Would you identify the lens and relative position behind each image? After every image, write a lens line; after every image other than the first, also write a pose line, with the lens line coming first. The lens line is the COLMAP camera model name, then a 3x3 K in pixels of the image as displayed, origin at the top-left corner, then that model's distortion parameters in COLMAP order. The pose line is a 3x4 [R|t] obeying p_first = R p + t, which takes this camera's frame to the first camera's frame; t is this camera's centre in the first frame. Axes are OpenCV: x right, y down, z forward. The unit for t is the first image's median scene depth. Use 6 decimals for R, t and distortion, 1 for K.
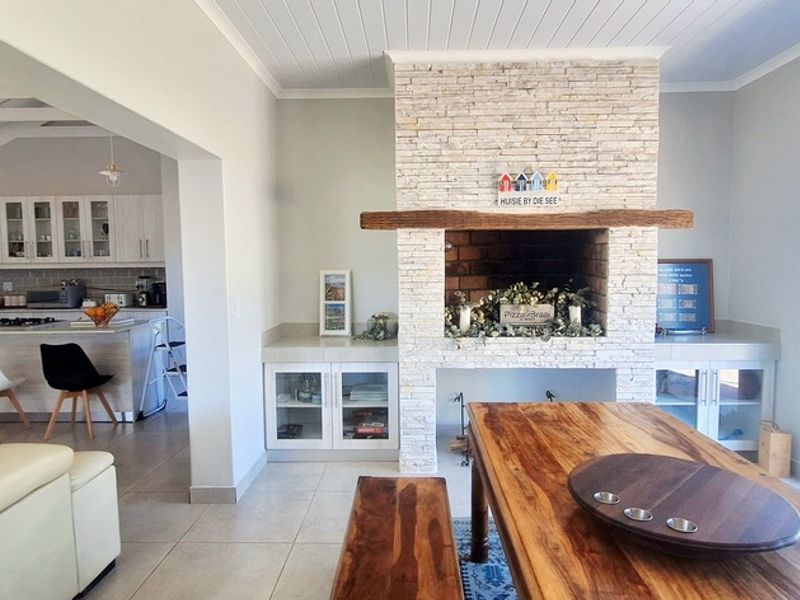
lens RADIAL K [[525.0, 0, 407.6], [0, 525.0, 301.4], [0, 0, 1]] dist [-0.008122, 0.005368]
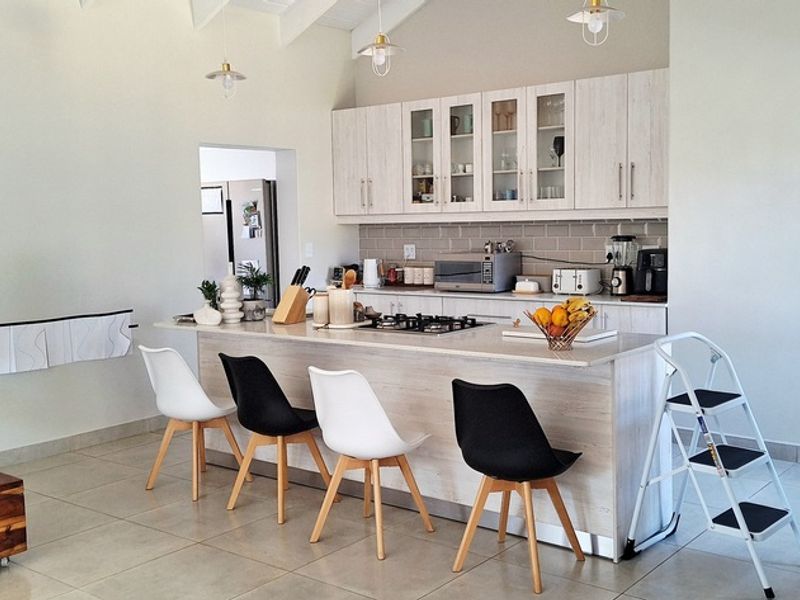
lens RADIAL K [[898.2, 0, 414.6], [0, 898.2, 287.1], [0, 0, 1]] dist [0.157066, -0.305826]
pose [[0.794551, 0.041038, -0.605809, -0.181265], [-0.030605, 0.999152, 0.027544, -0.023375], [0.606425, -0.003344, 0.795133, 0.250810]]
